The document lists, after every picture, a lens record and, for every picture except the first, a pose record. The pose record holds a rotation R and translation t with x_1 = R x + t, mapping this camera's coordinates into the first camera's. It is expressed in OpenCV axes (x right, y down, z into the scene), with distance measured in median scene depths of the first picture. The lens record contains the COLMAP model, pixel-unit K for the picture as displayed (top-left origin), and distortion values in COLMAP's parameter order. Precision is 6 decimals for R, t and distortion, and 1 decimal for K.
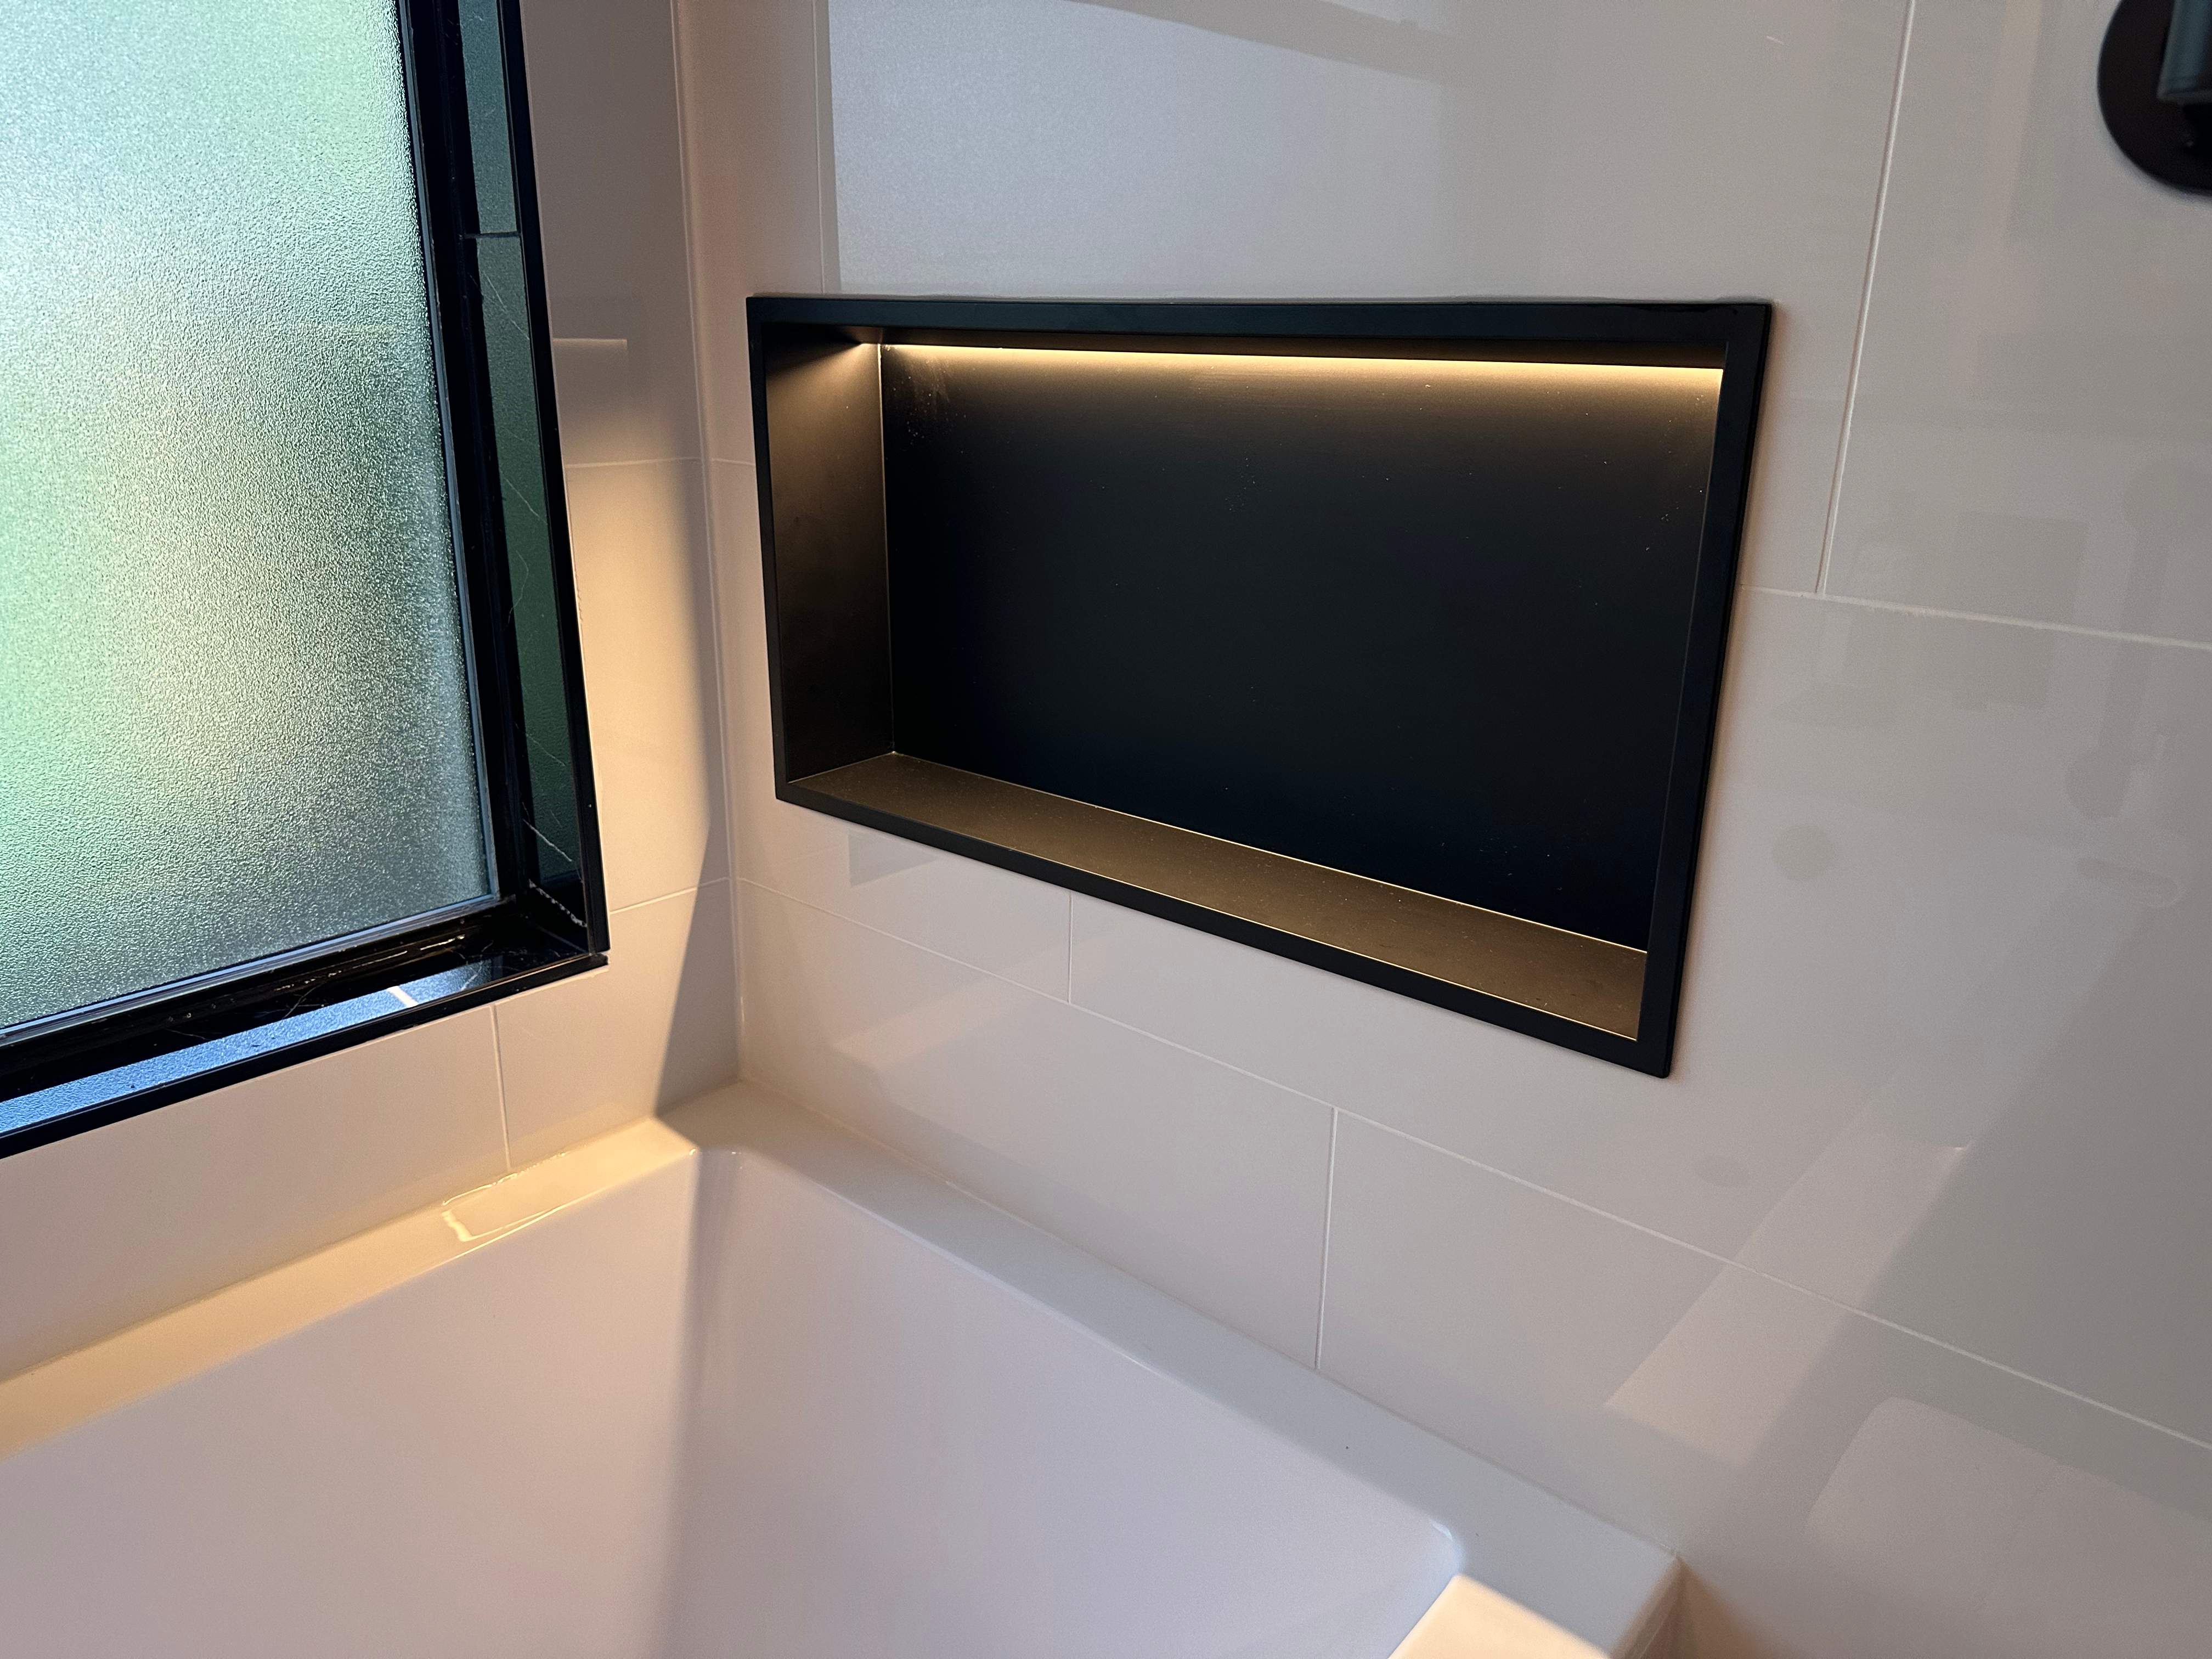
lens RADIAL K [[1636.5, 0, 1112.8], [0, 1636.5, 869.4], [0, 0, 1]] dist [0.075936, -0.118219]
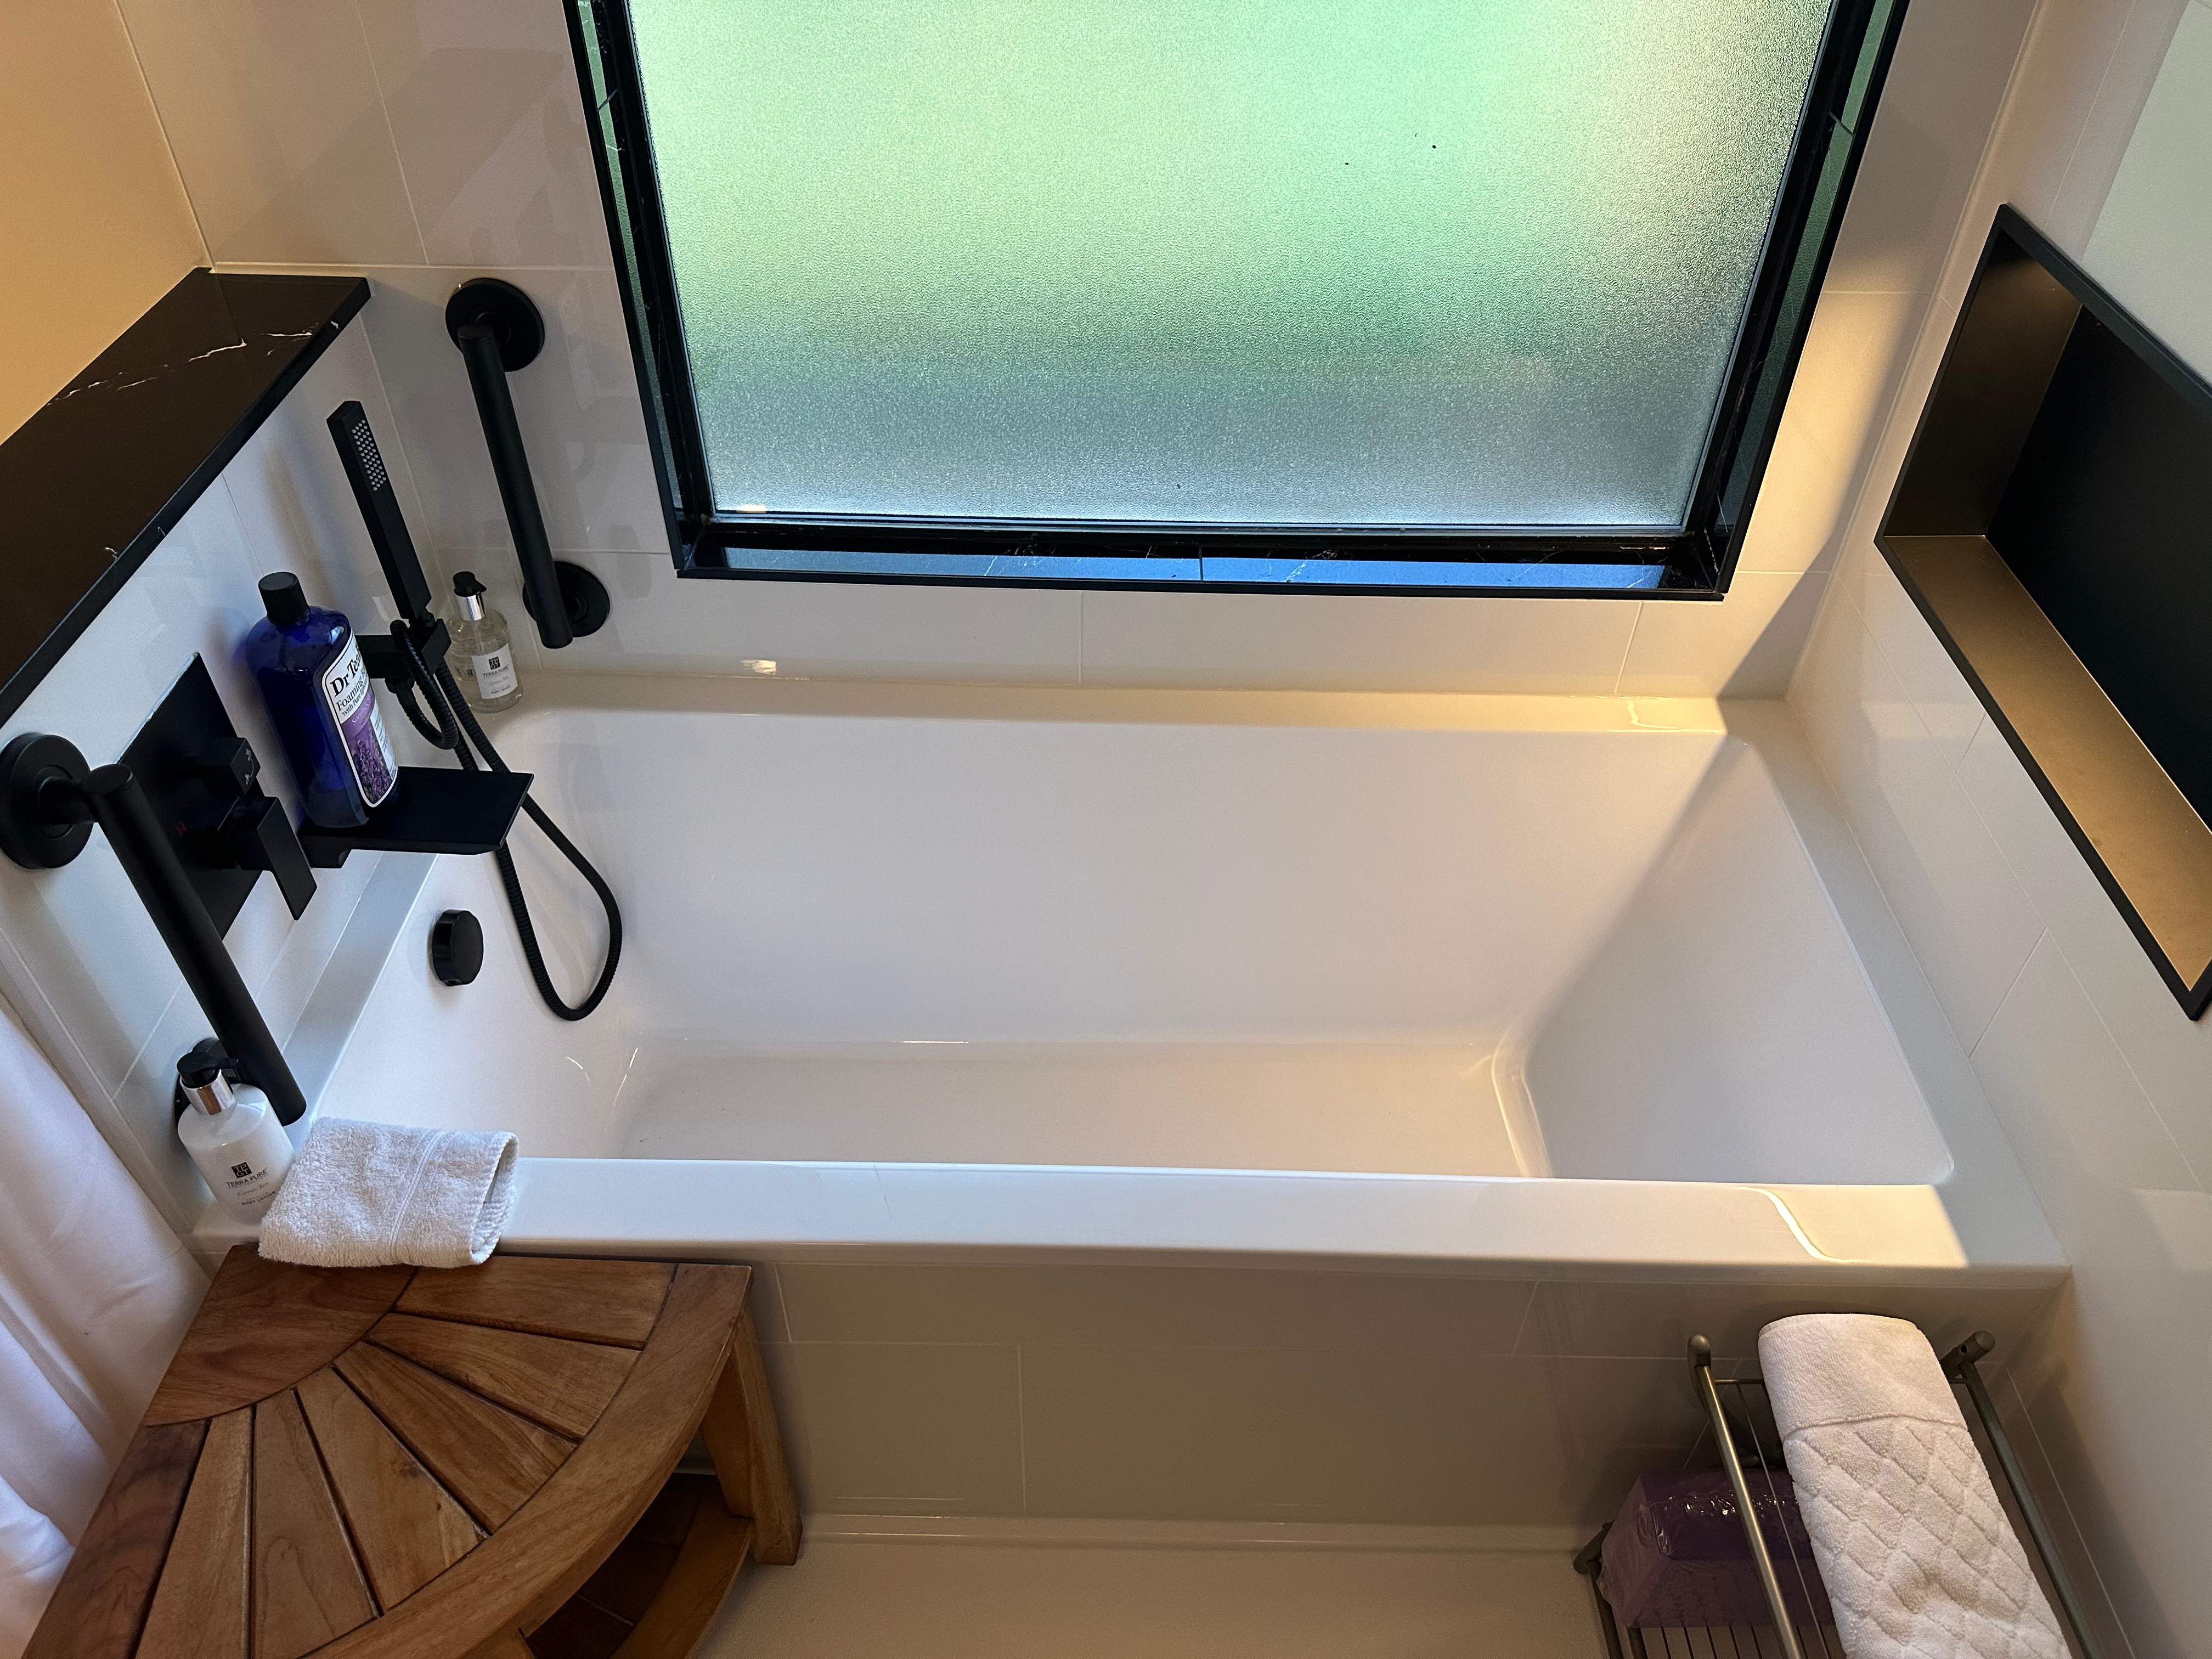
lens RADIAL K [[1636.5, 0, 1112.8], [0, 1636.5, 869.4], [0, 0, 1]] dist [0.075936, -0.118219]
pose [[0.620167, 0.508660, -0.597209, 0.399633], [-0.251957, 0.850109, 0.462420, -0.305332], [0.742907, -0.136307, 0.655370, -0.494769]]
